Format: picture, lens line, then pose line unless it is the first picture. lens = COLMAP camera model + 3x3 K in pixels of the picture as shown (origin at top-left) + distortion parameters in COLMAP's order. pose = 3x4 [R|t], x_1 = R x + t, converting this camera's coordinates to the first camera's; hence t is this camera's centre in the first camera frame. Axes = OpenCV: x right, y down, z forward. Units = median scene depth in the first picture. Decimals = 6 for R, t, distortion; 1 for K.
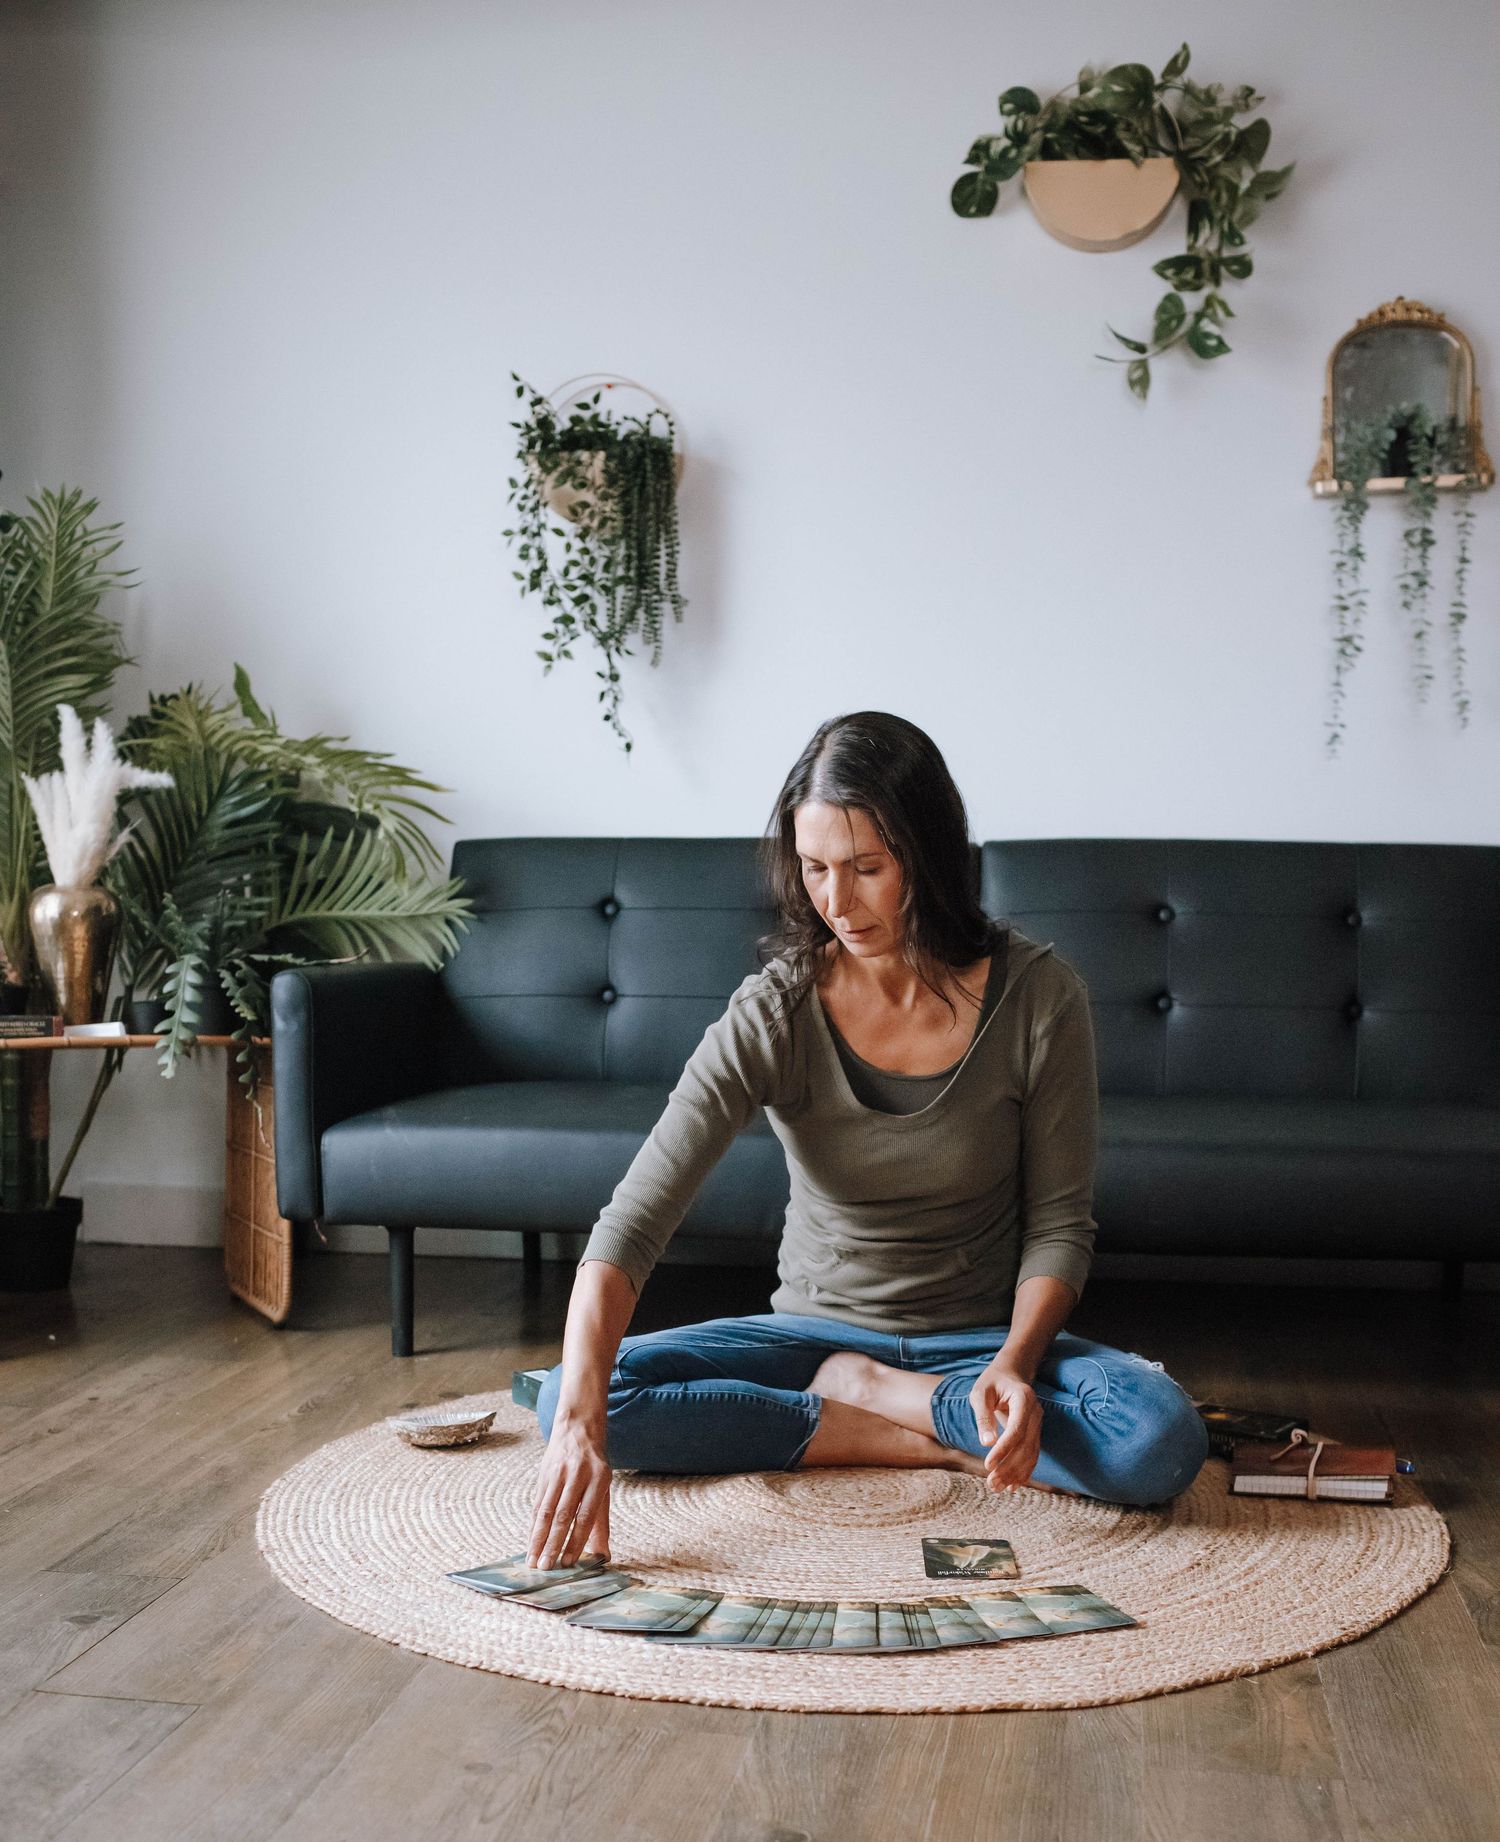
lens RADIAL K [[1992.3, 0, 749.2], [0, 1992.3, 922.5], [0, 0, 1]] dist [-0.032620, 0.000000]
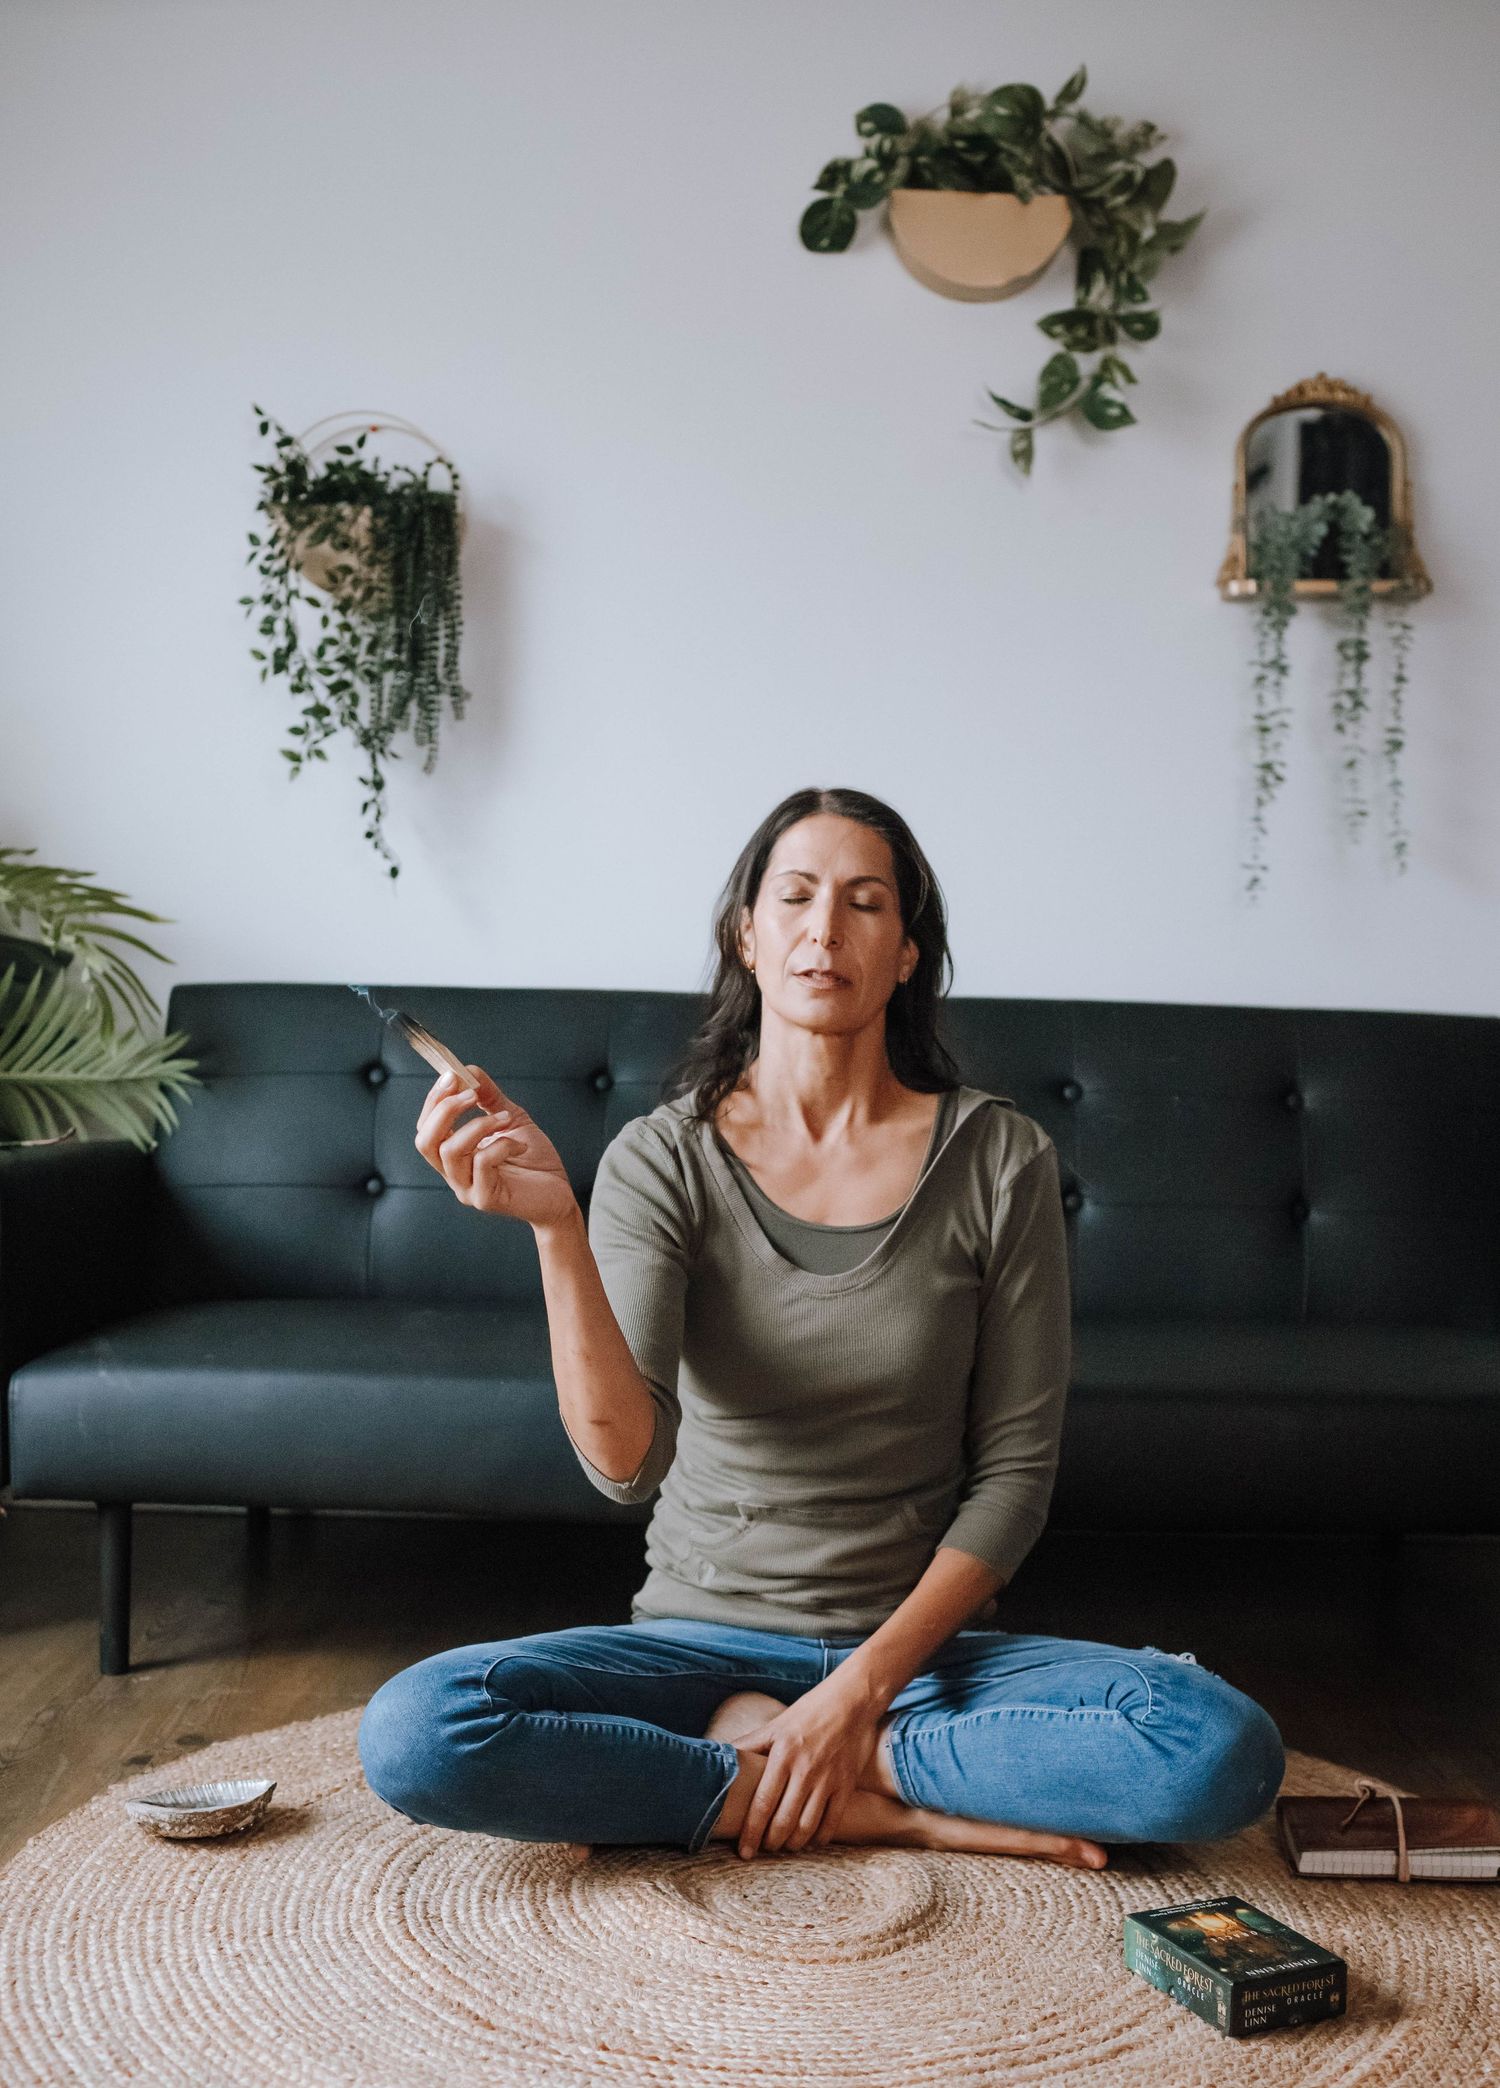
lens RADIAL K [[2160.1, 0, 747.5], [0, 2160.1, 975.2], [0, 0, 1]] dist [-0.047625, 0.000000]
pose [[0.987708, 0.019049, 0.155144, -0.057281], [-0.011877, 0.998823, -0.047023, -0.007937], [-0.155857, 0.044603, 0.986772, 0.130425]]
